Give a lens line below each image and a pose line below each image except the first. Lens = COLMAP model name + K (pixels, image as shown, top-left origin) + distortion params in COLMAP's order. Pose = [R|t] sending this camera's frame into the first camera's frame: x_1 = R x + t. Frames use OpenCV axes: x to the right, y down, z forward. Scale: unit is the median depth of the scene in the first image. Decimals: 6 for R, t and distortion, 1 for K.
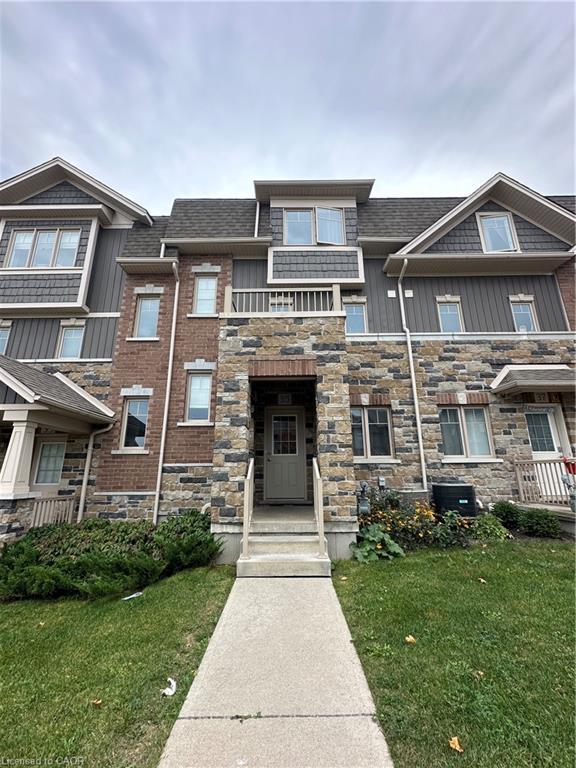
lens RADIAL K [[323.0, 0, 288.0], [0, 323.0, 384.0], [0, 0, 1]] dist [-0.000189, -0.000047]
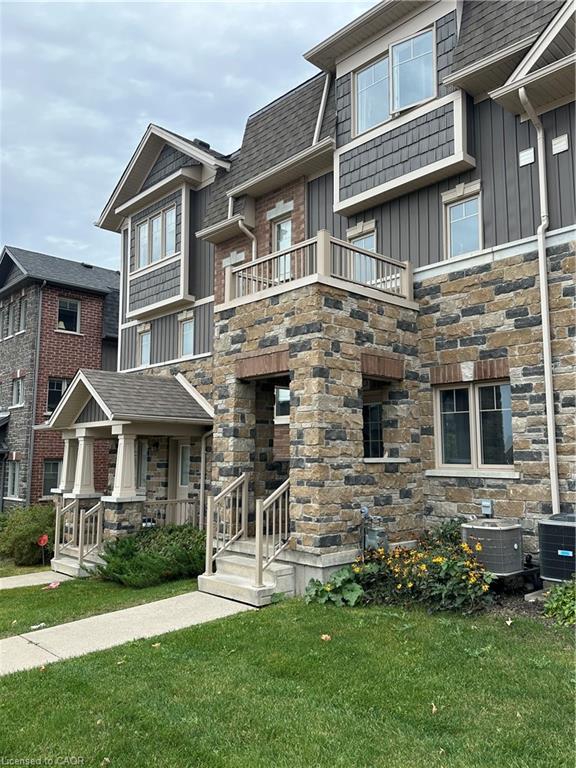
lens RADIAL K [[593.5, 0, 288.0], [0, 593.5, 384.0], [0, 0, 1]] dist [0.165317, -0.262362]
pose [[0.690969, -0.081007, -0.718331, 0.827051], [0.186224, 0.980109, 0.068602, -0.069471], [0.698486, -0.181172, 0.692311, -0.006290]]
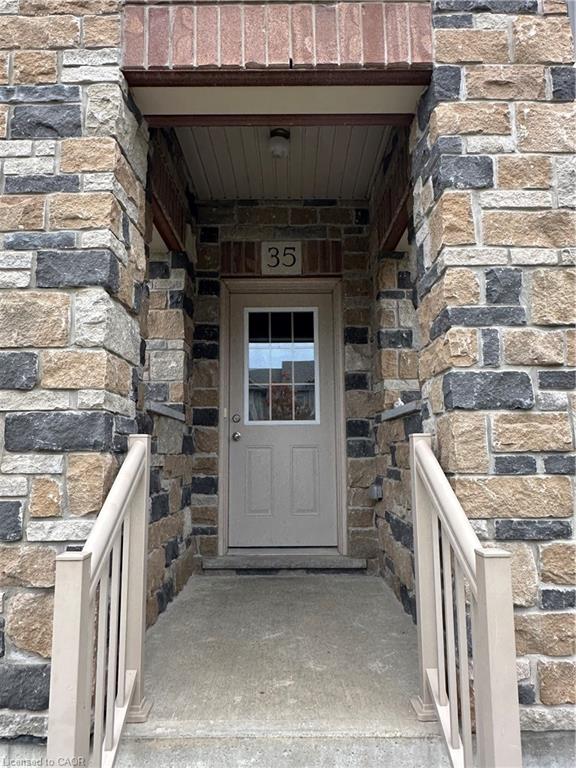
lens RADIAL K [[539.0, 0, 288.0], [0, 539.0, 384.0], [0, 0, 1]] dist [-0.005725, -0.001920]
pose [[0.999945, 0.003314, 0.009911, -0.009150], [-0.004653, 0.990379, 0.138302, 0.101214], [-0.009358, -0.138340, 0.990341, 0.448860]]
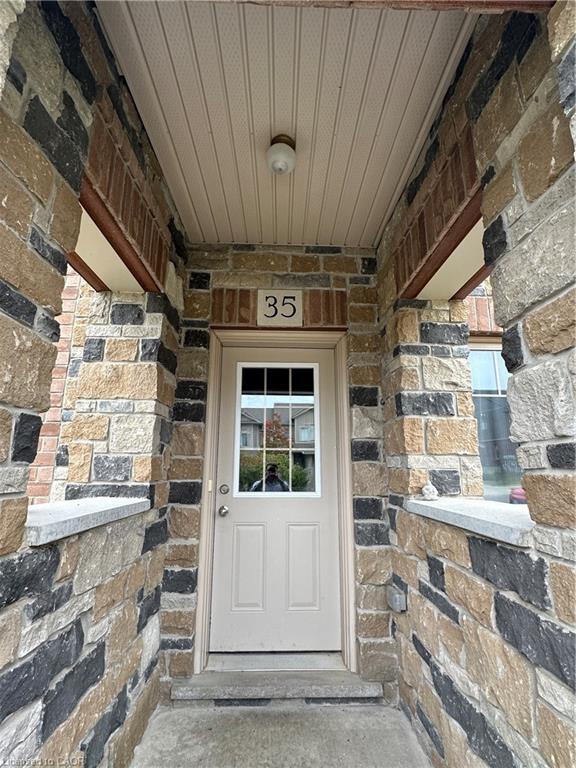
lens RADIAL K [[375.7, 0, 288.0], [0, 375.7, 384.0], [0, 0, 1]] dist [-0.000798, -0.000032]
pose [[0.999104, 0.022300, 0.035974, -0.014360], [-0.024059, 0.998498, 0.049218, 0.102059], [-0.034823, -0.050039, 0.998140, 0.671923]]
